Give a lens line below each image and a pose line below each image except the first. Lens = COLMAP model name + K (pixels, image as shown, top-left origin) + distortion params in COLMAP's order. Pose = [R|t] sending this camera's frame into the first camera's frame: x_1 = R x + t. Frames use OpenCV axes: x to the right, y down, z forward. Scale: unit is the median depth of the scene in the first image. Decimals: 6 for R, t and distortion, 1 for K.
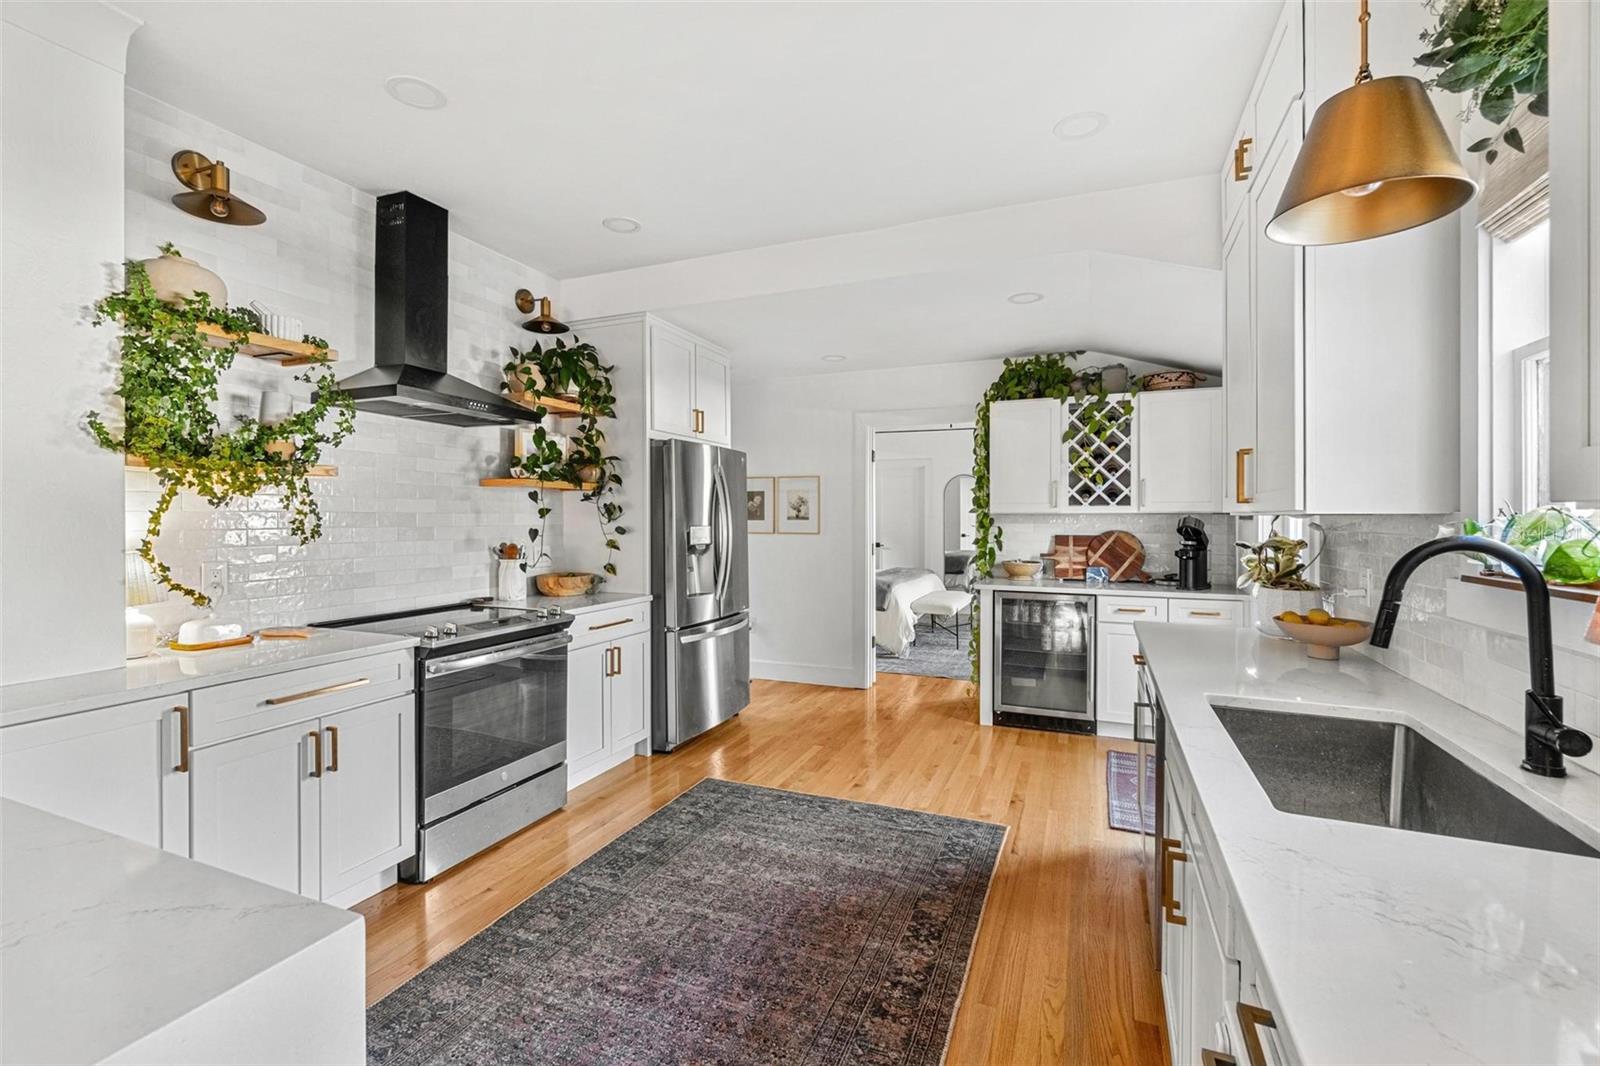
lens RADIAL K [[714.0, 0, 809.4], [0, 714.0, 521.0], [0, 0, 1]] dist [-0.005311, -0.000433]
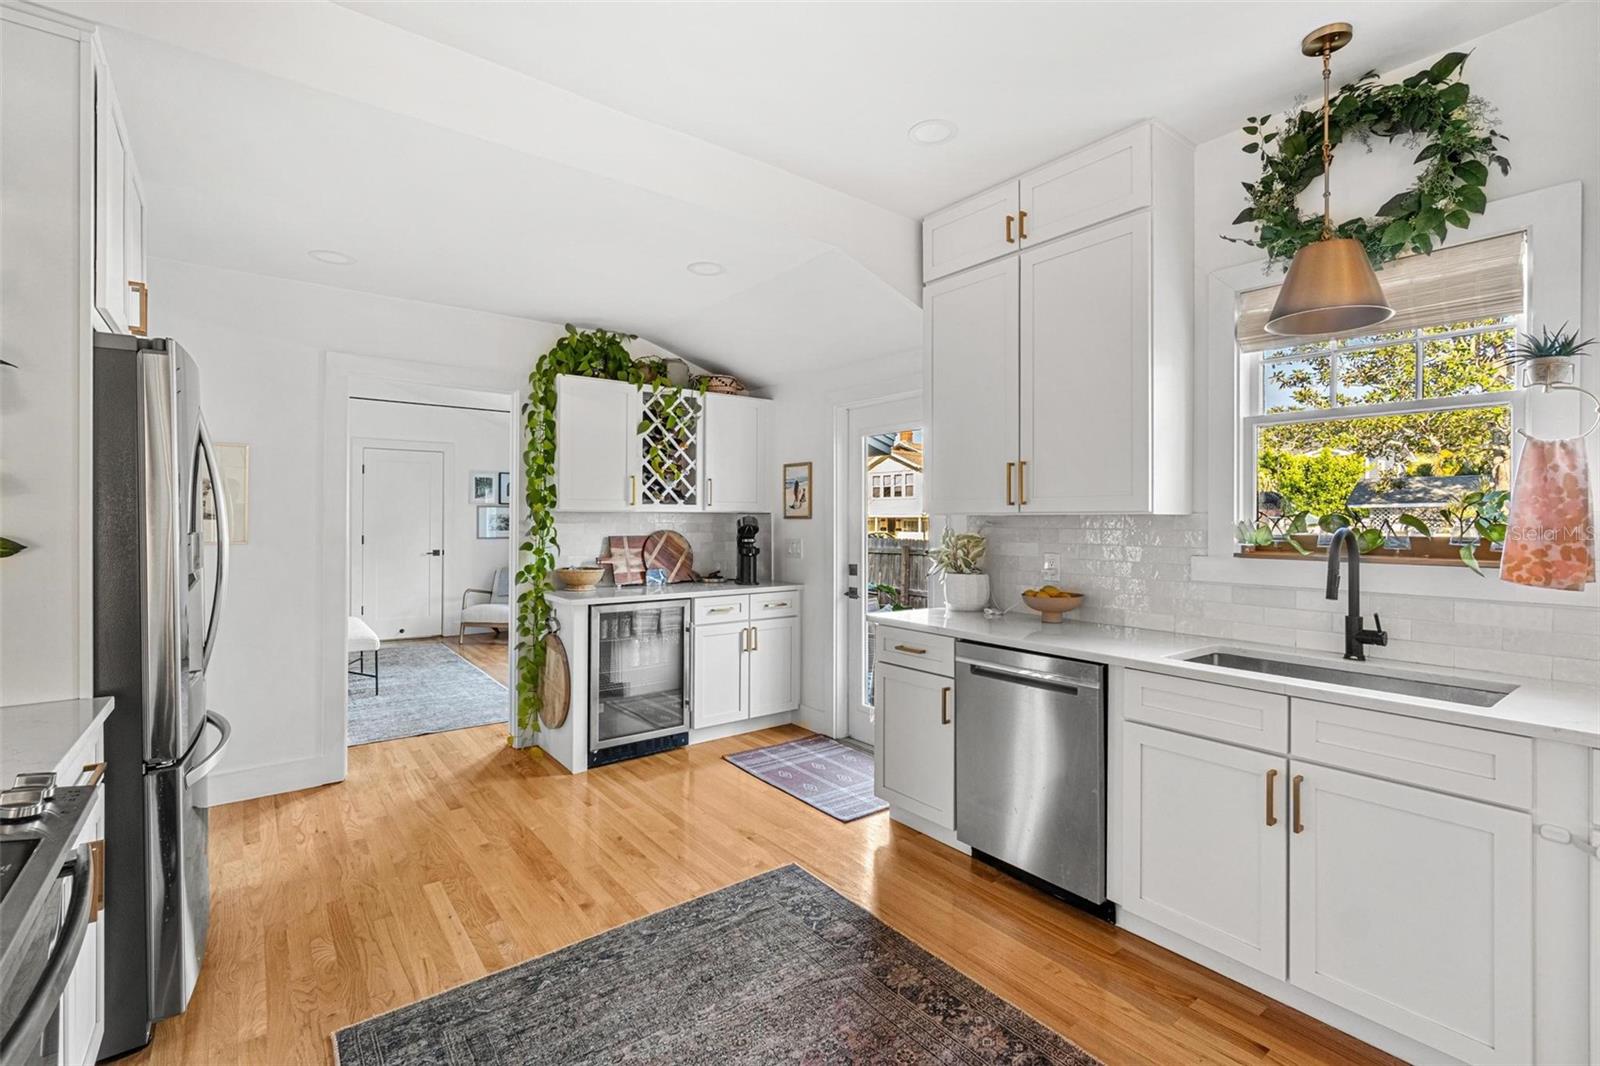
lens RADIAL K [[714.0, 0, 838.7], [0, 714.0, 518.7], [0, 0, 1]] dist [-0.005311, -0.000433]
pose [[0.483749, -0.000998, 0.875206, -0.320439], [0.003465, 0.999994, -0.000775, -0.000522], [-0.875200, 0.003407, 0.483750, 0.350129]]
